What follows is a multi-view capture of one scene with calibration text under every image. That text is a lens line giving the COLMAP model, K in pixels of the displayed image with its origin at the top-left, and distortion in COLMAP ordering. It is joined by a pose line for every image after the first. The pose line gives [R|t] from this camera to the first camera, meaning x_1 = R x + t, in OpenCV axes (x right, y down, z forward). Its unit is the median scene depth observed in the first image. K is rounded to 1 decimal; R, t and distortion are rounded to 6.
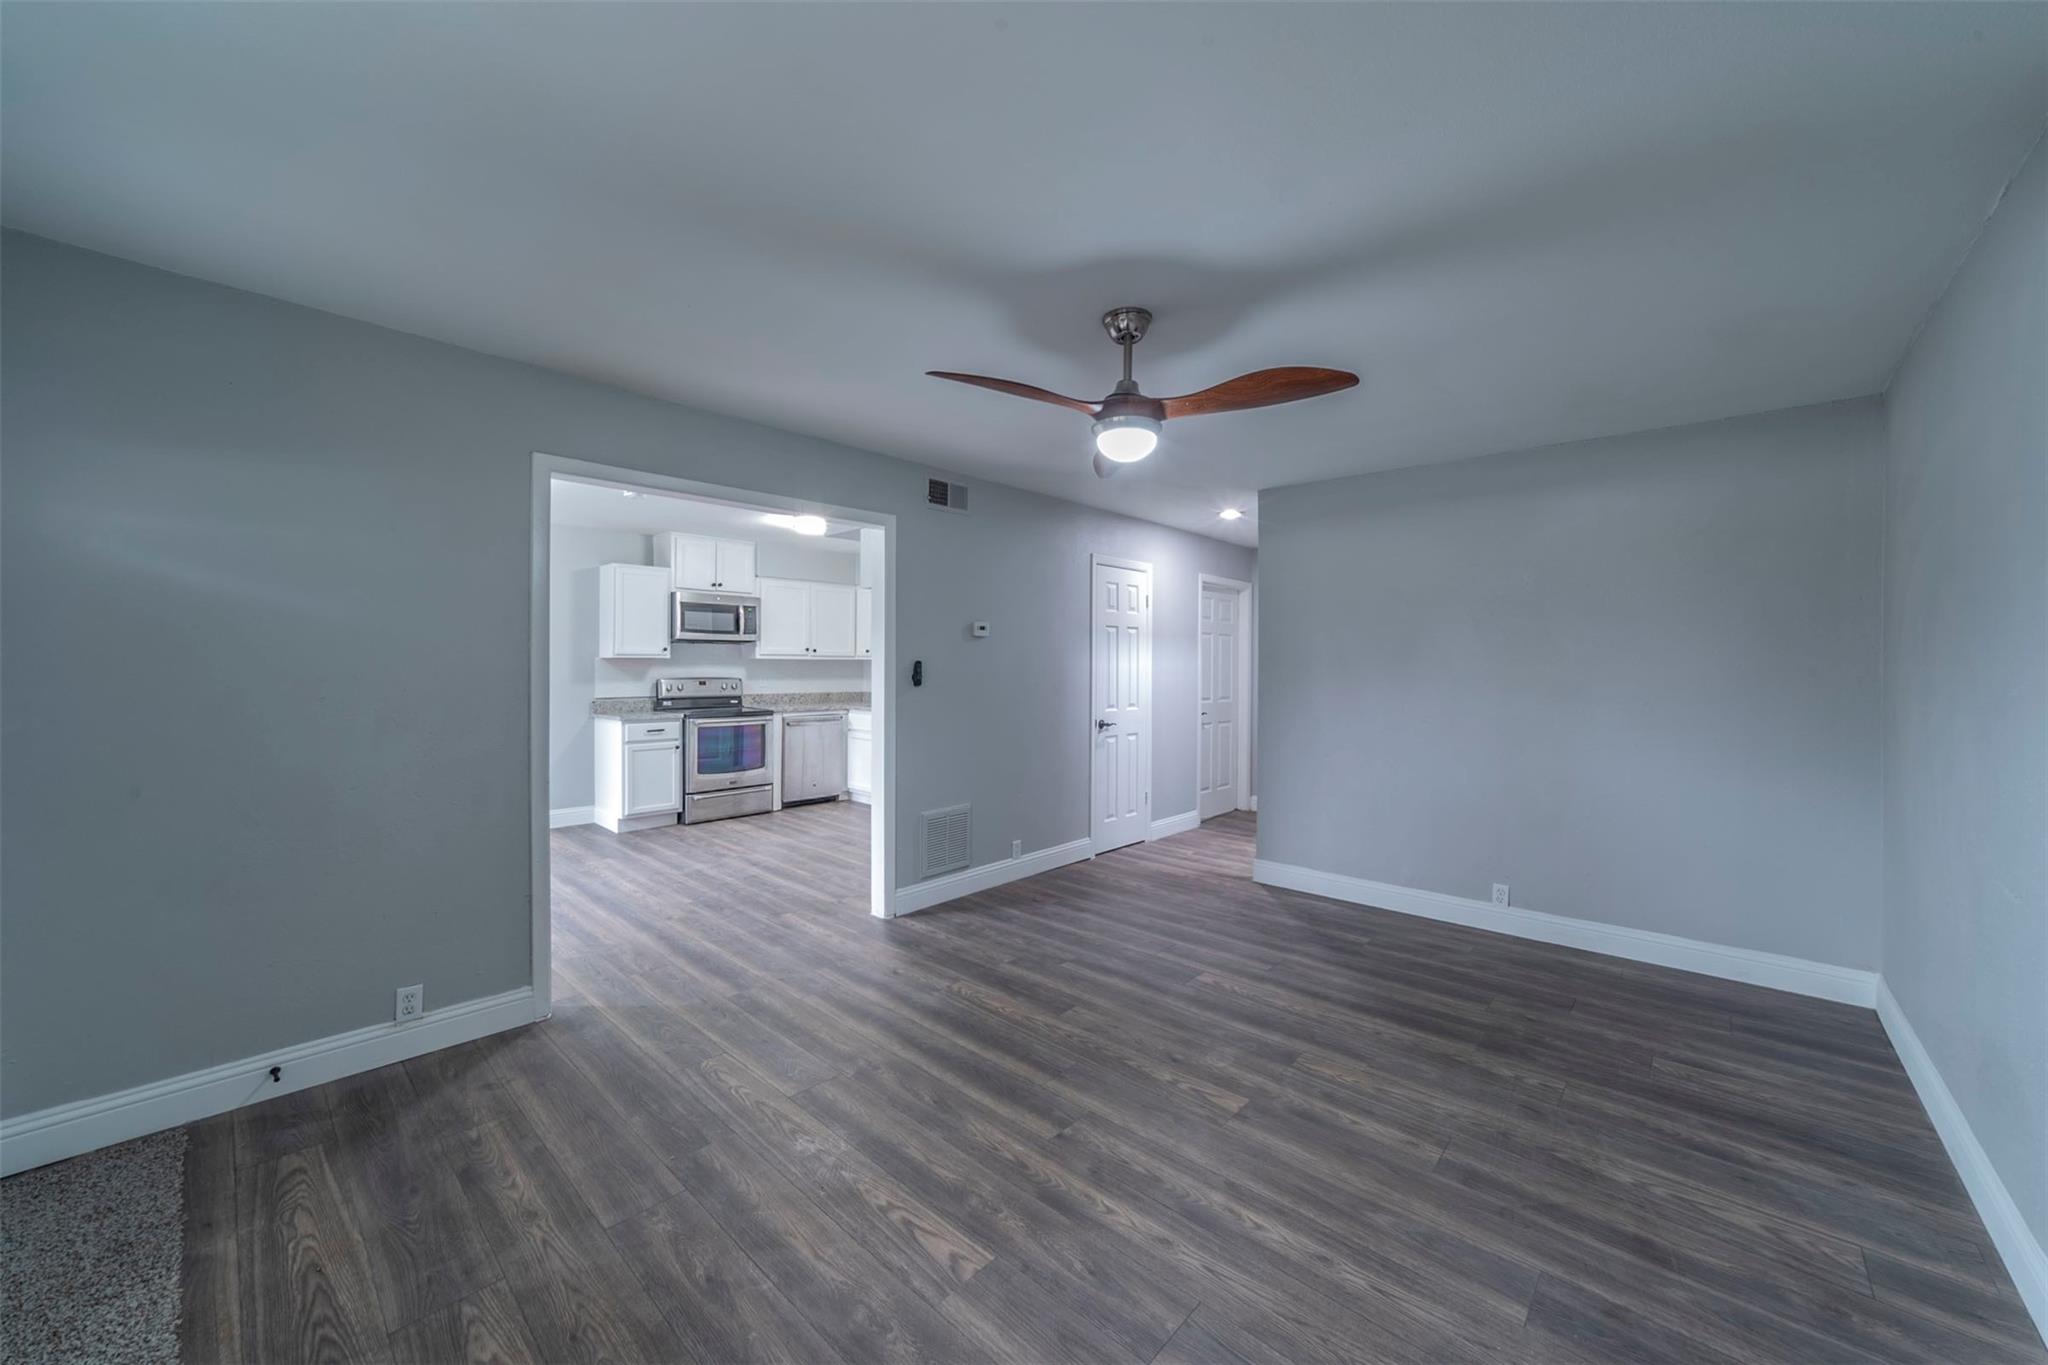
lens RADIAL K [[804.2, 0, 1051.4], [0, 804.2, 670.5], [0, 0, 1]] dist [-0.001284, 0.007347]
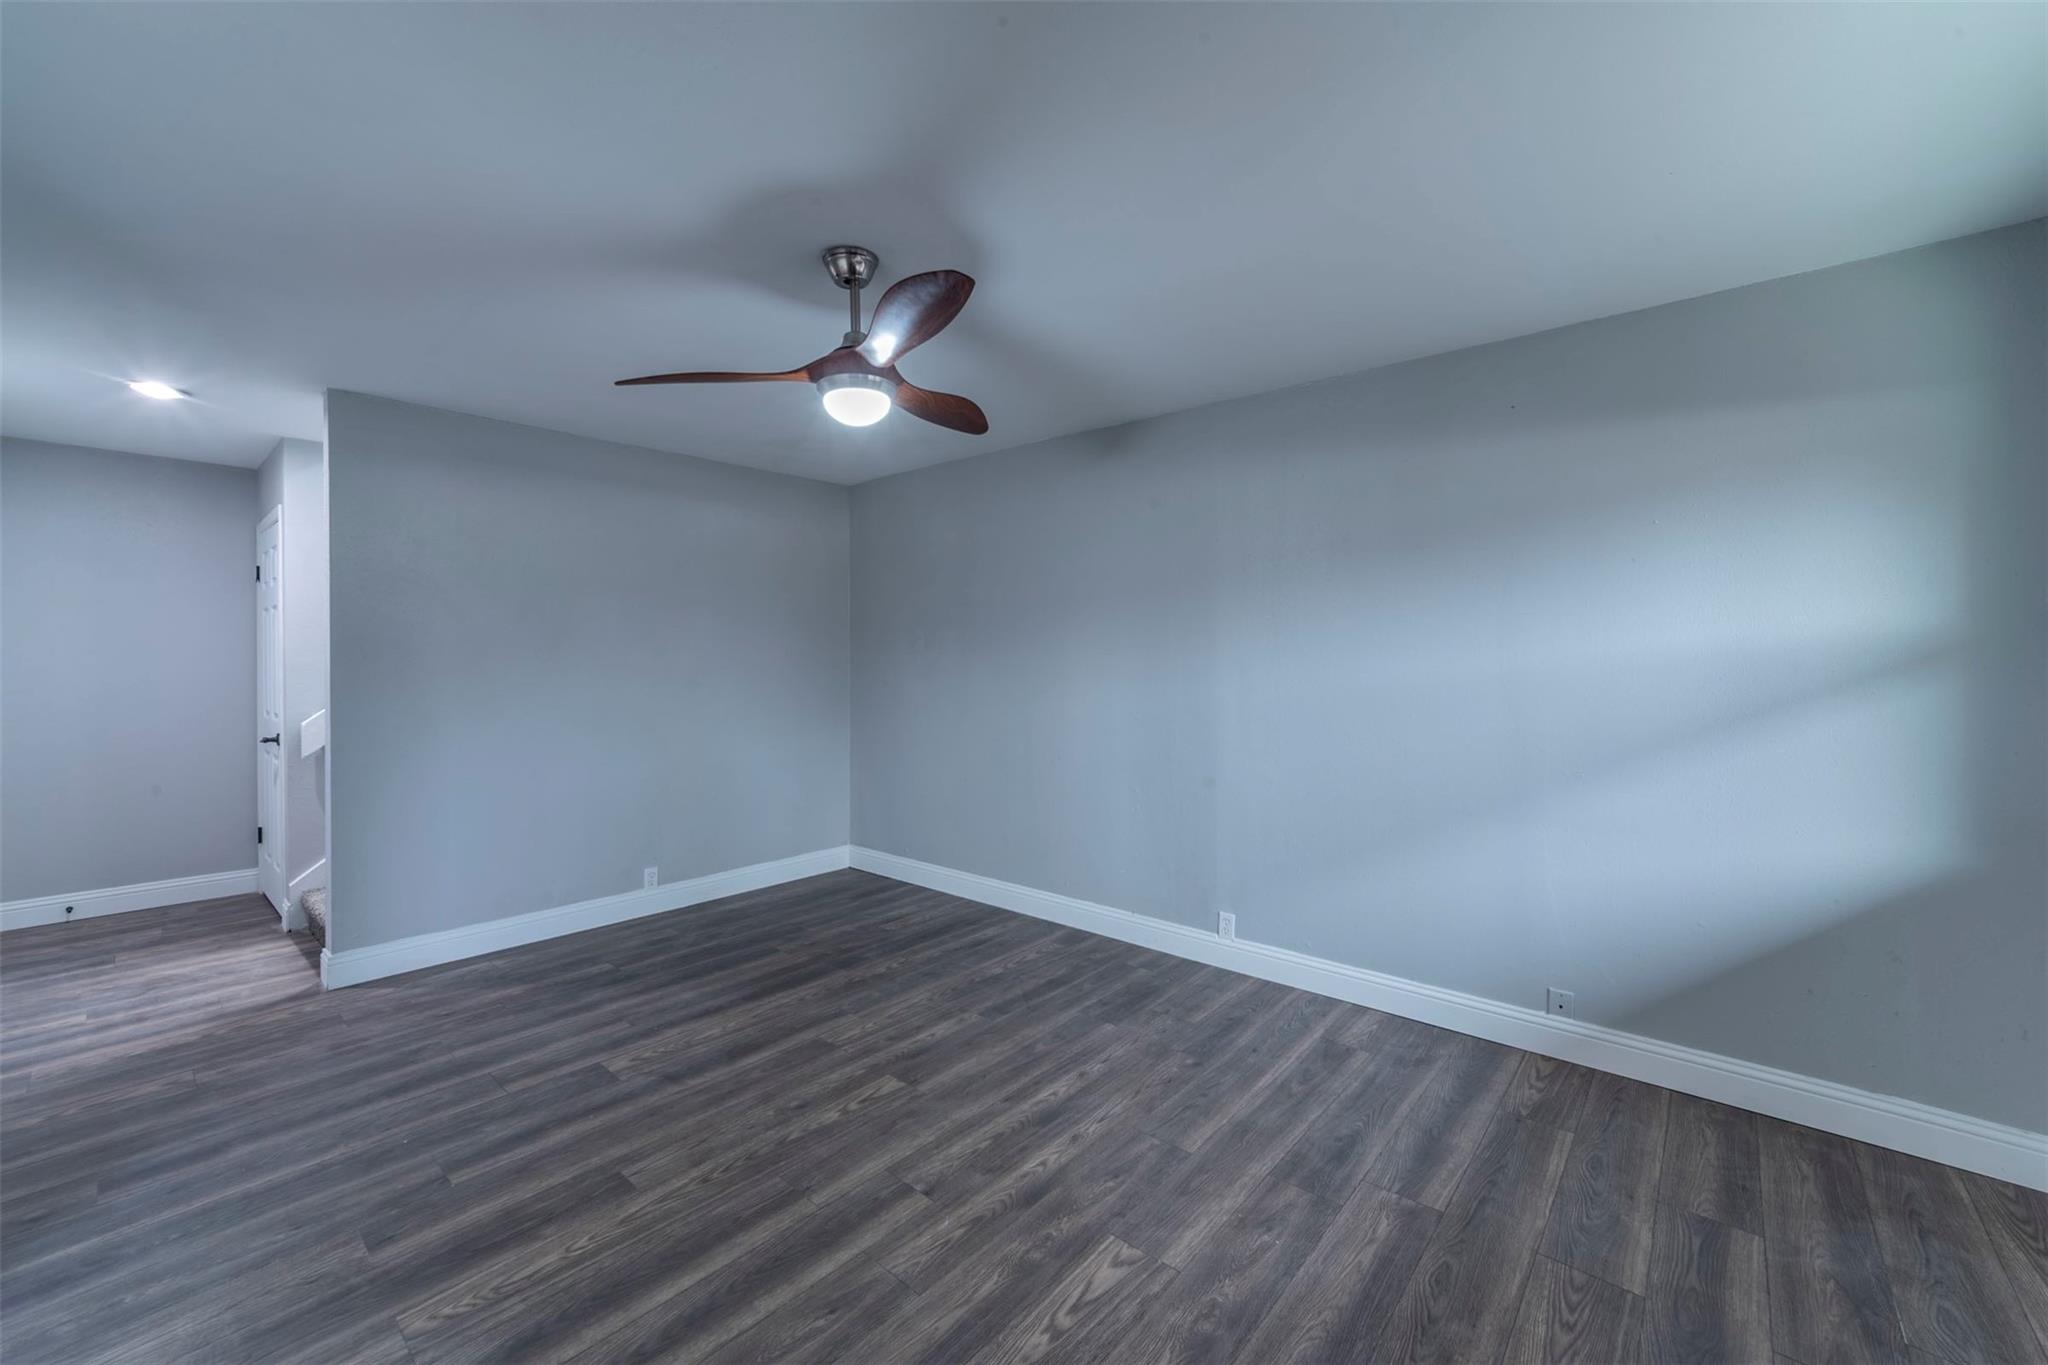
lens RADIAL K [[804.2, 0, 1051.4], [0, 804.2, 670.5], [0, 0, 1]] dist [-0.001284, 0.007347]
pose [[-0.053020, -0.013951, 0.998496, -0.836124], [-0.000549, 0.999903, 0.013941, -0.014009], [-0.998593, 0.000190, -0.053022, 0.861837]]
